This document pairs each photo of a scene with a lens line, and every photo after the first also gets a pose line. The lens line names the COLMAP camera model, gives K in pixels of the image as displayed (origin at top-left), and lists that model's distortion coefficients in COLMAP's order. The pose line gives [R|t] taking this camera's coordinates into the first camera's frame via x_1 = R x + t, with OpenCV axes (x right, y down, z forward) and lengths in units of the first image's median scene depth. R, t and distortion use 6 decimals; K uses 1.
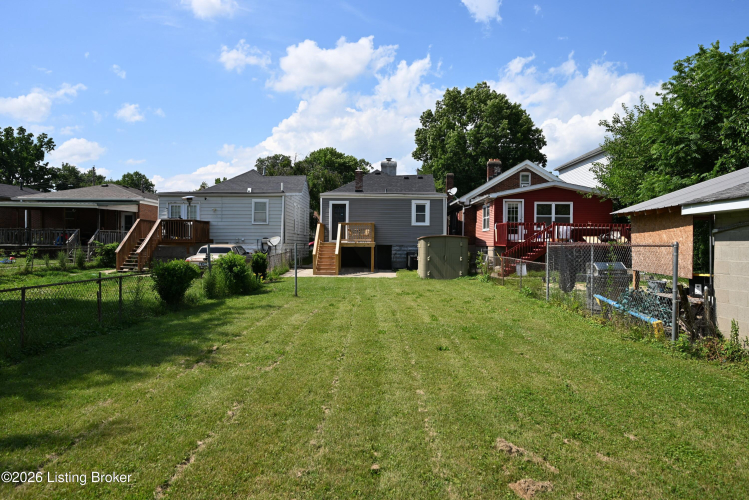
lens RADIAL K [[544.3, 0, 374.5], [0, 544.3, 250.0], [0, 0, 1]] dist [0.000646, 0.000172]
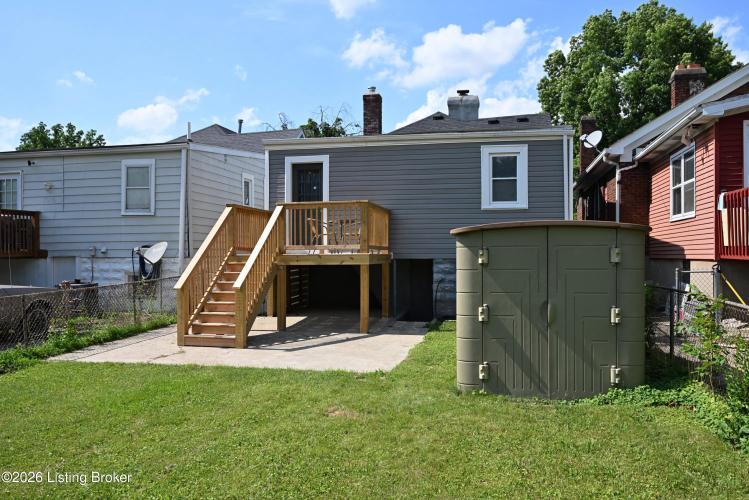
lens RADIAL K [[617.0, 0, 374.5], [0, 617.0, 250.0], [0, 0, 1]] dist [0.003030, 0.003402]
pose [[0.977539, -0.012199, -0.210400, 0.085950], [0.007841, 0.999737, -0.021533, -0.006254], [0.210607, 0.019399, 0.977378, 0.539812]]
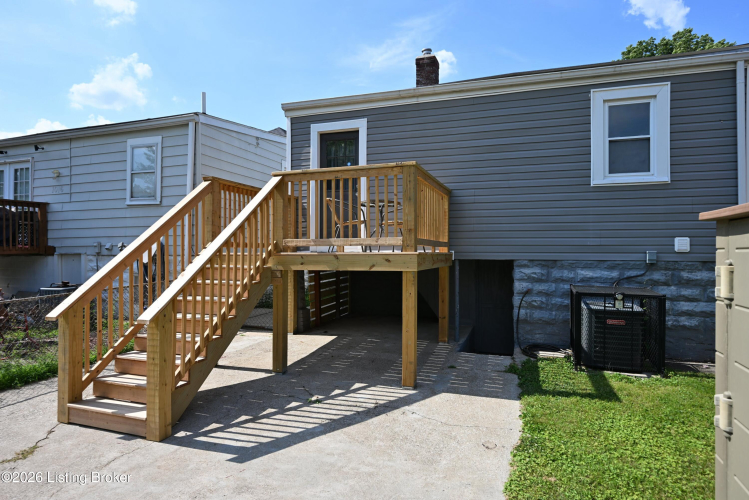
lens RADIAL K [[441.0, 0, 374.5], [0, 441.0, 250.0], [0, 0, 1]] dist [0.004181, 0.000577]
pose [[0.942221, -0.008024, -0.334896, 0.040470], [0.002295, 0.999844, -0.017501, -0.010505], [0.334984, 0.015721, 0.942093, 0.760487]]
